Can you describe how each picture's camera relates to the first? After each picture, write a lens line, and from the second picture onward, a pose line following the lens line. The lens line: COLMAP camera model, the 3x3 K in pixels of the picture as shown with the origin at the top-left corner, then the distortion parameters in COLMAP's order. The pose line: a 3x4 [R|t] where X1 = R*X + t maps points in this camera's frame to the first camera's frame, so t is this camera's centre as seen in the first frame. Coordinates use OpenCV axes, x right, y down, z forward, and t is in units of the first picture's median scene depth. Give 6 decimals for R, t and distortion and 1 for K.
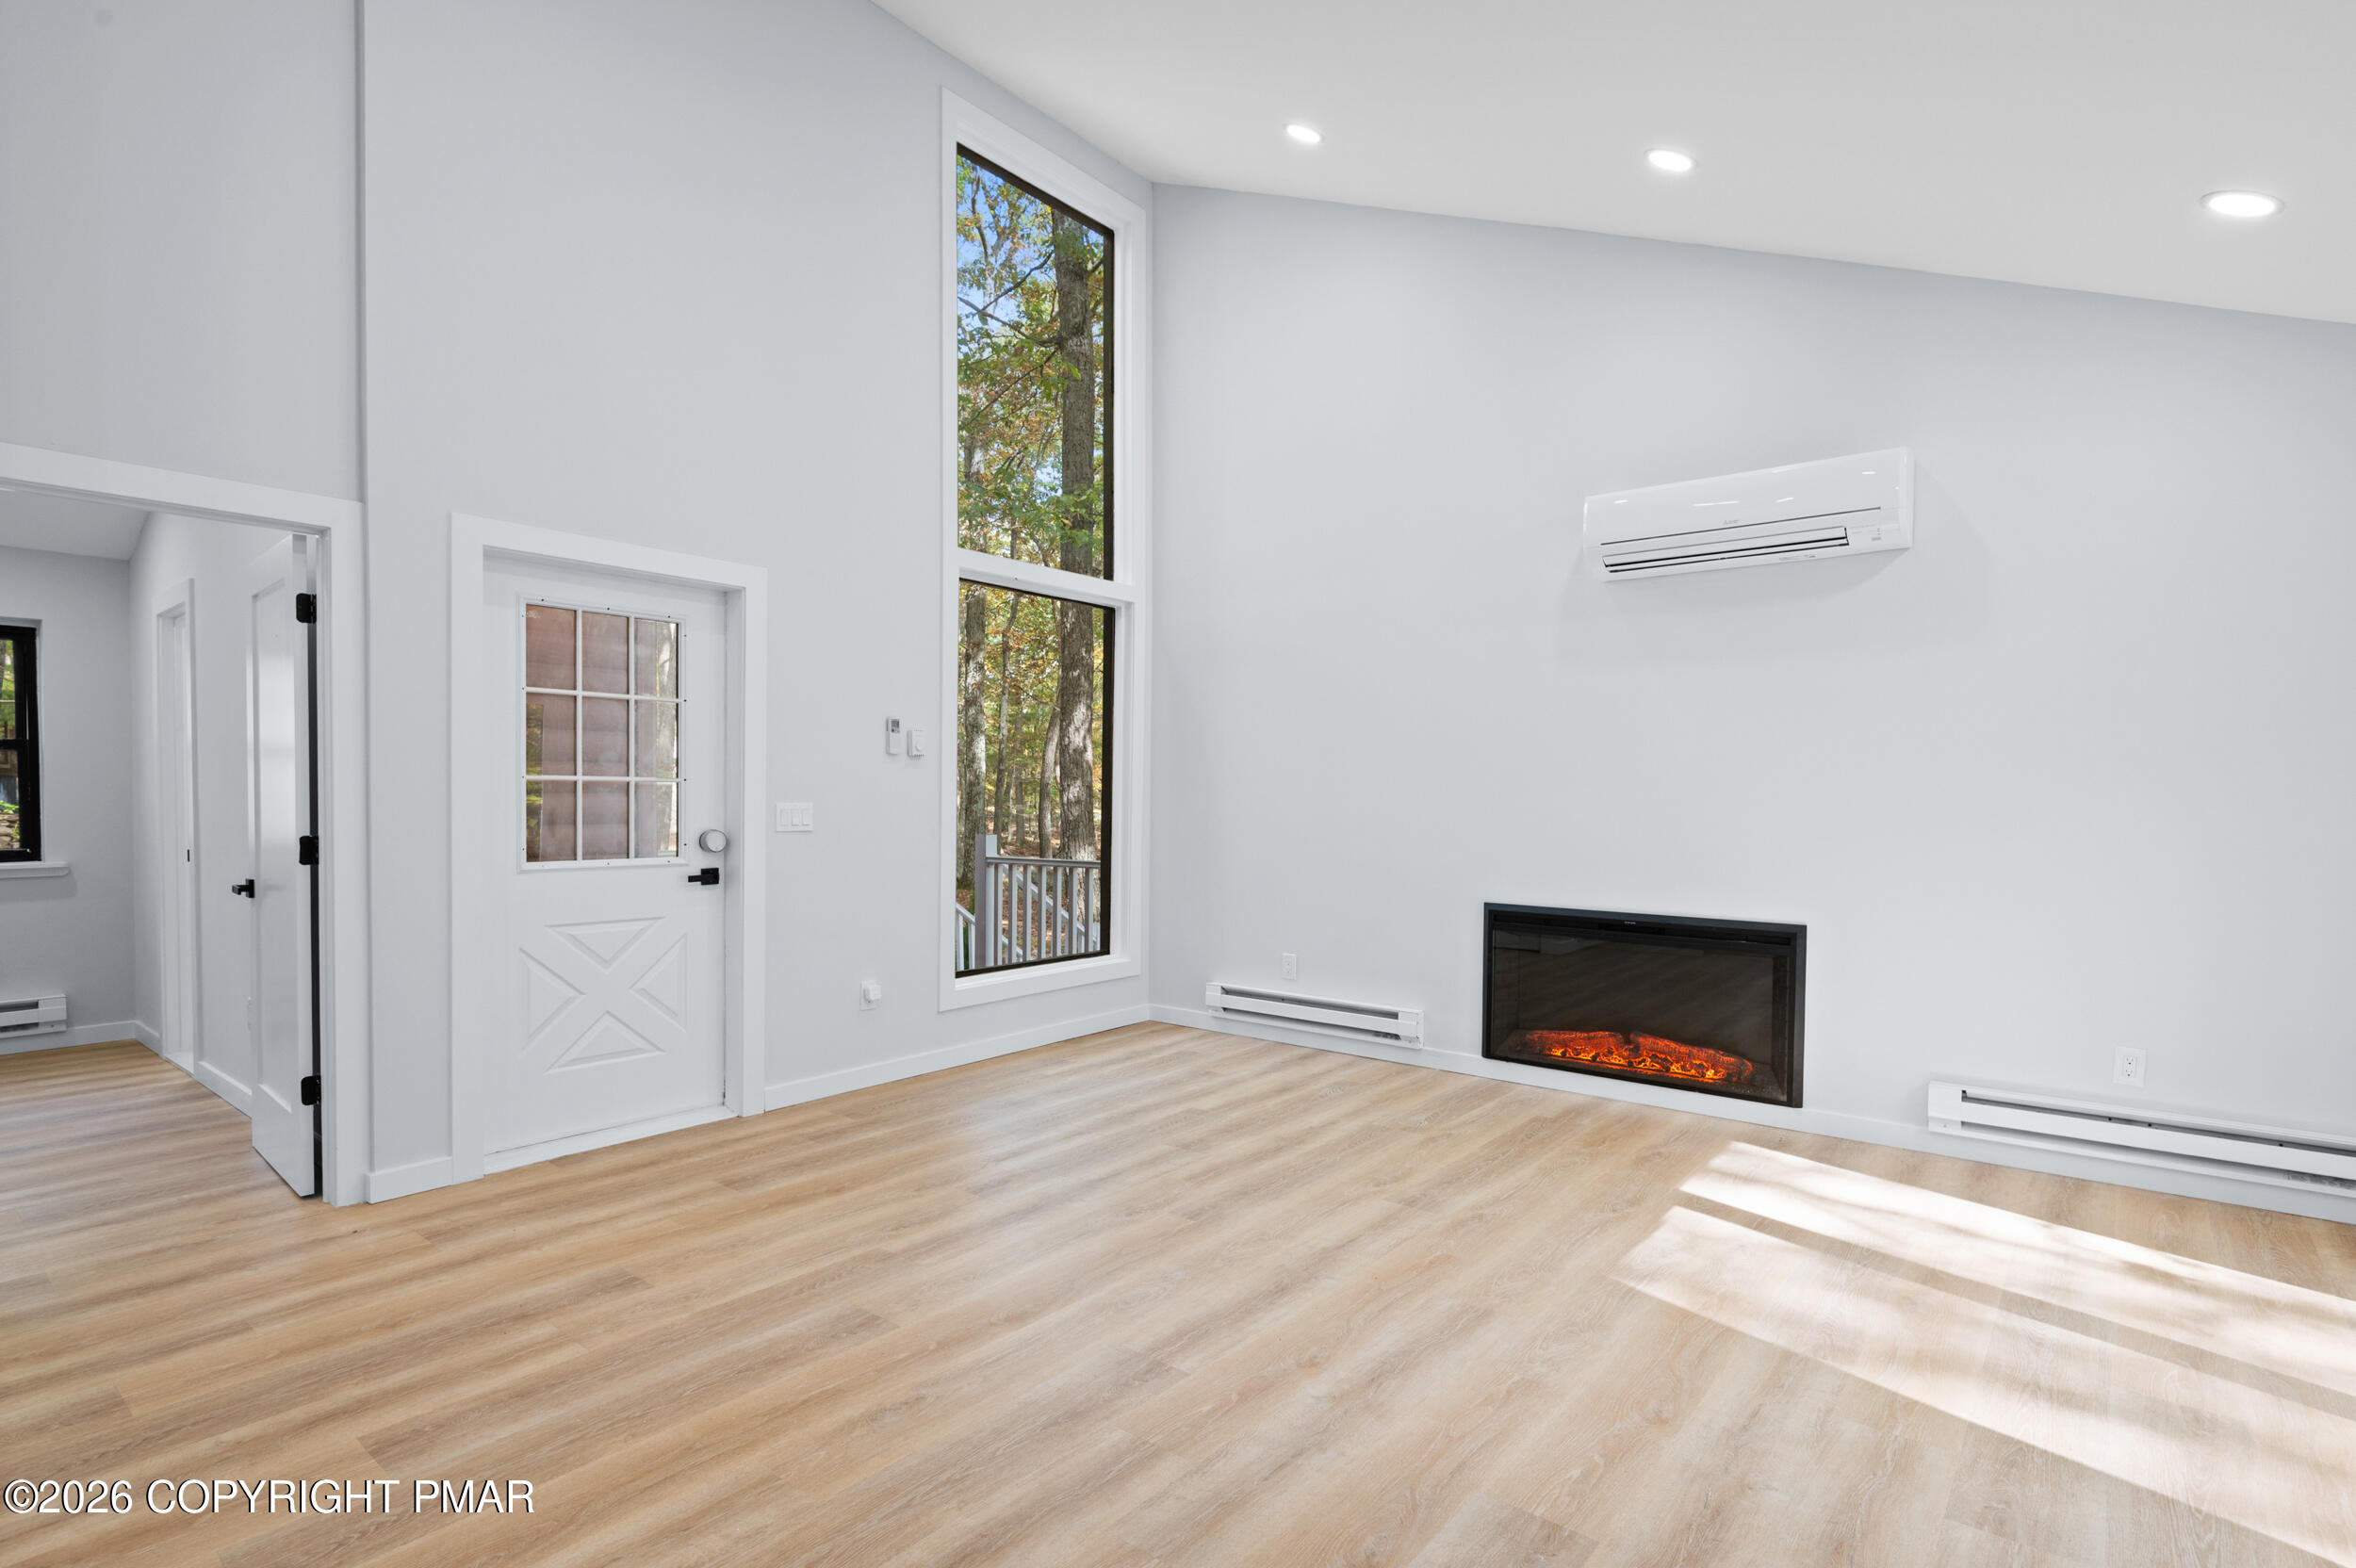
lens RADIAL K [[1087.8, 0, 1238.6], [0, 1087.8, 822.6], [0, 0, 1]] dist [0.010637, -0.000408]
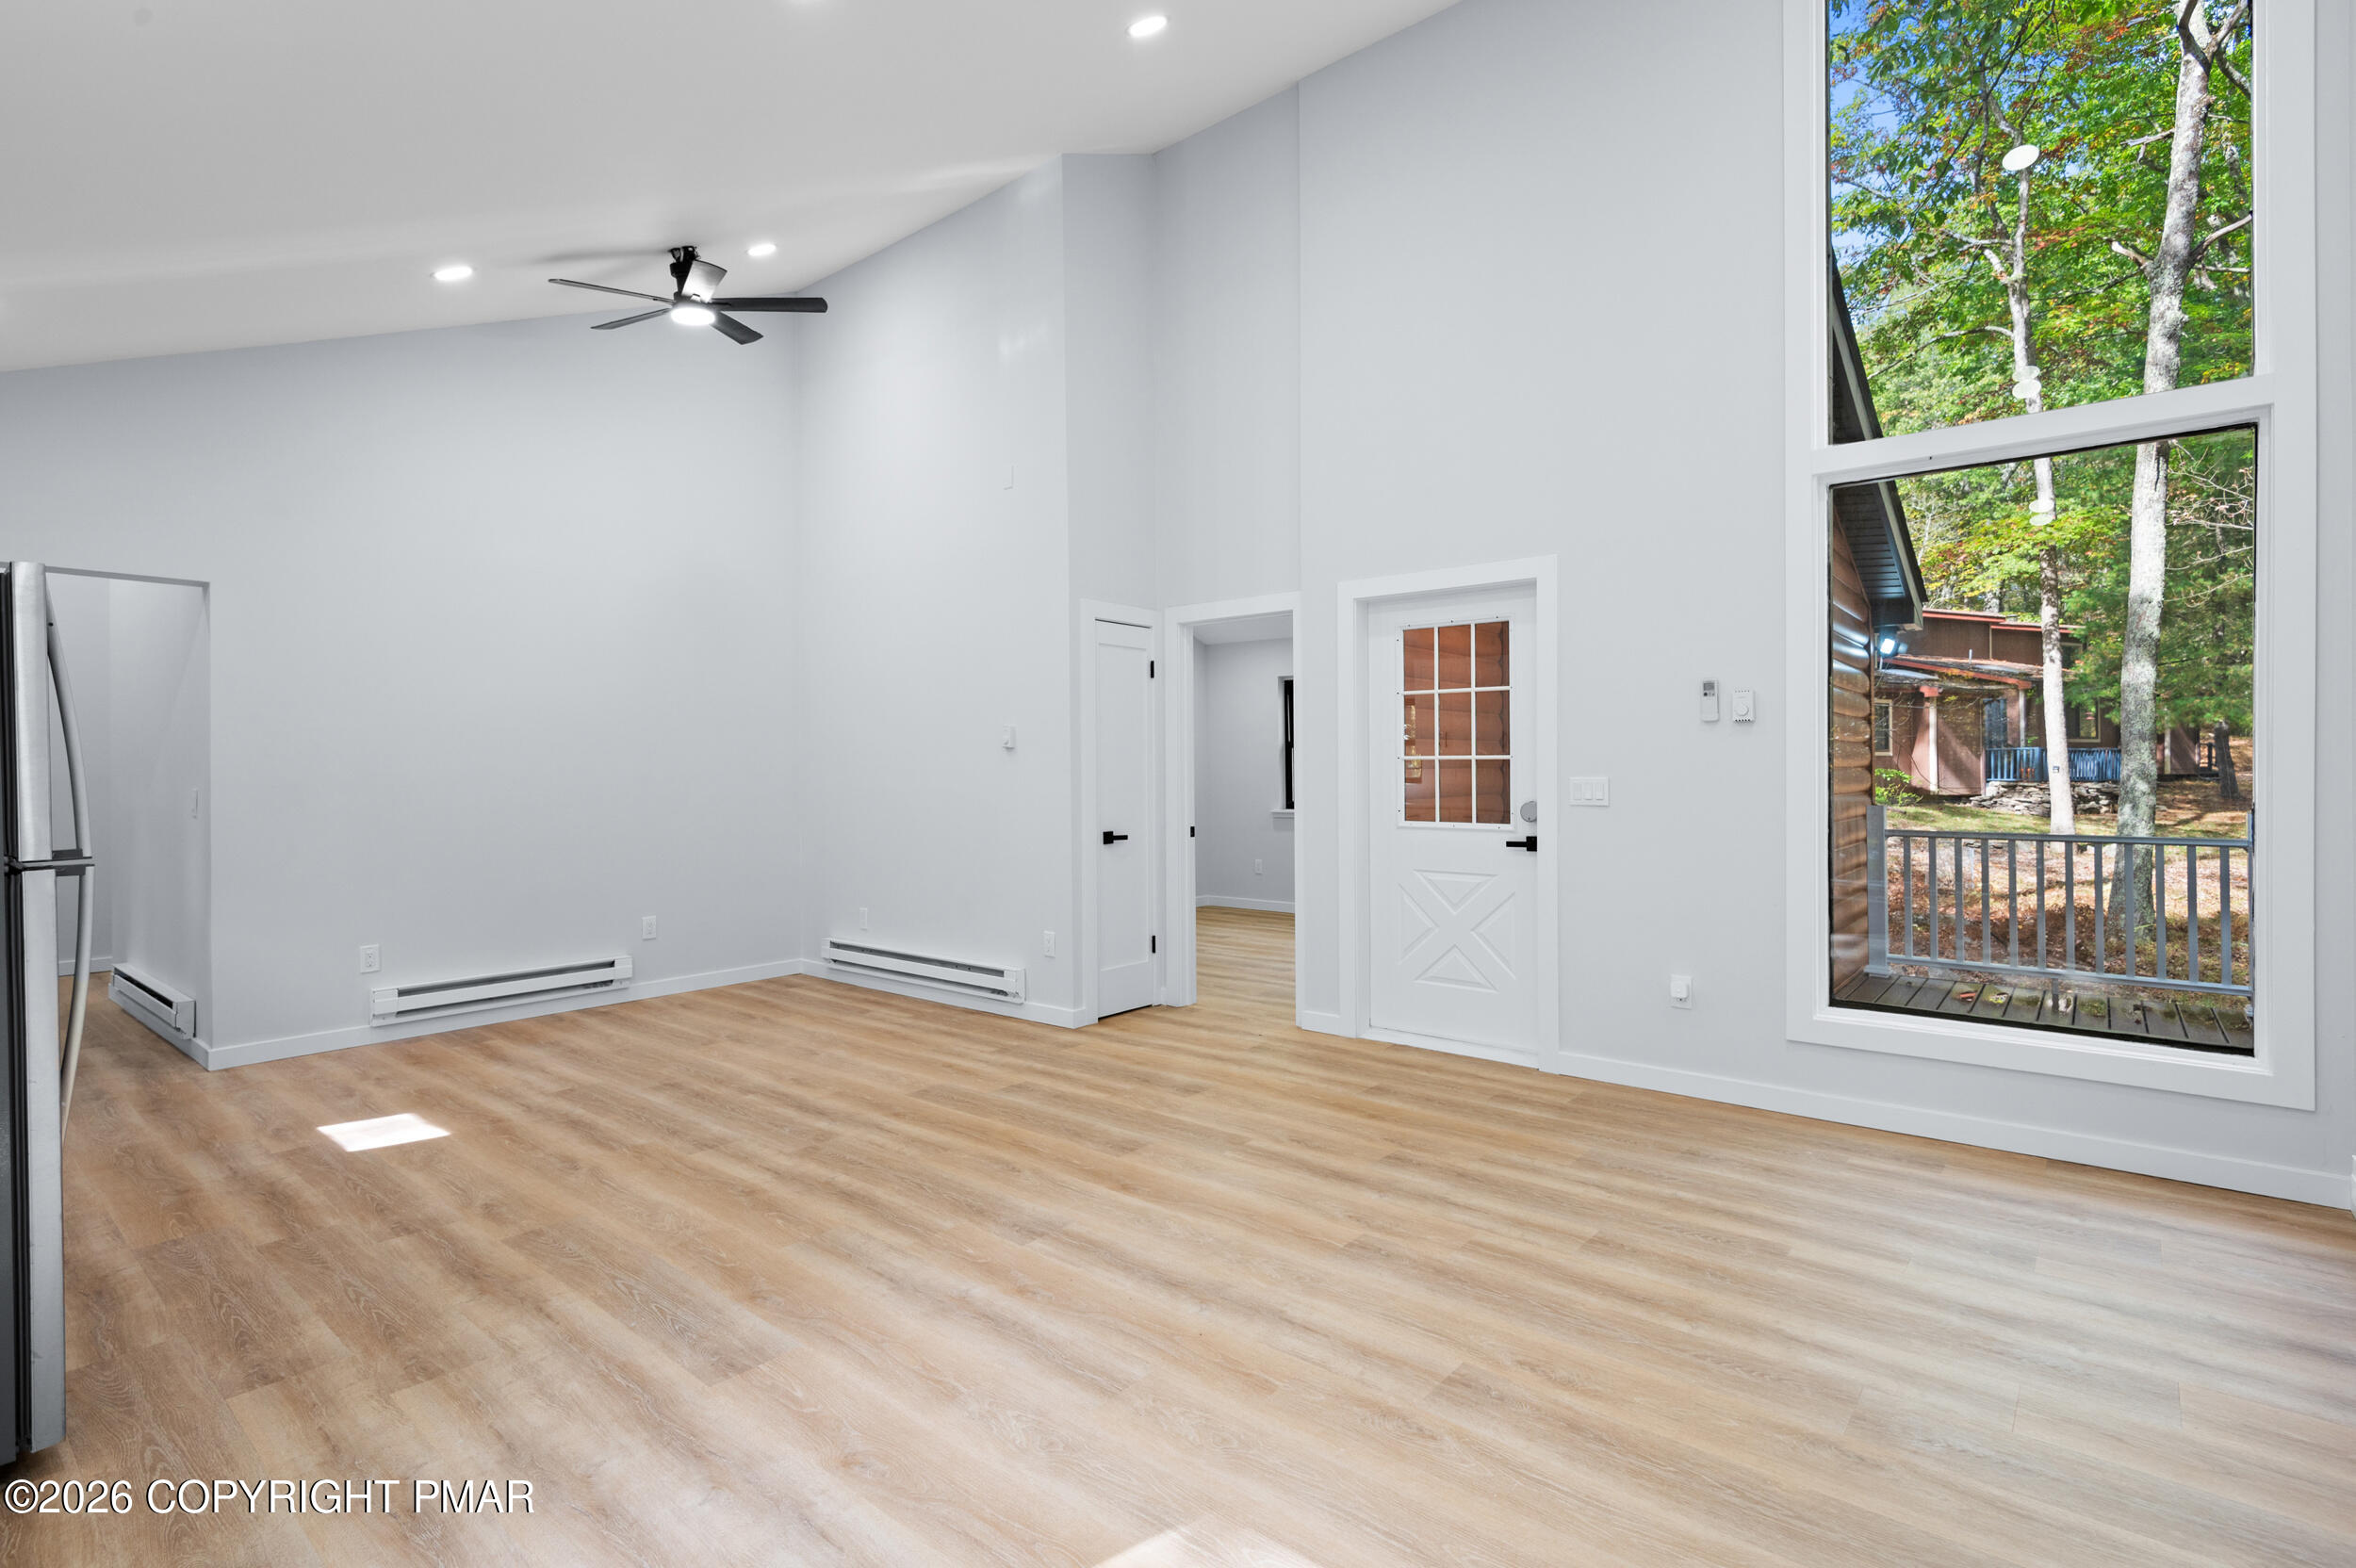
lens RADIAL K [[1176.9, 0, 1178.0], [0, 1176.9, 784.0], [0, 0, 1]] dist [0.024392, -0.000693]
pose [[-0.043045, 0.009053, -0.999032, 0.973046], [-0.018830, 0.999774, 0.009871, -0.022070], [0.998896, 0.019236, -0.042865, 0.937126]]
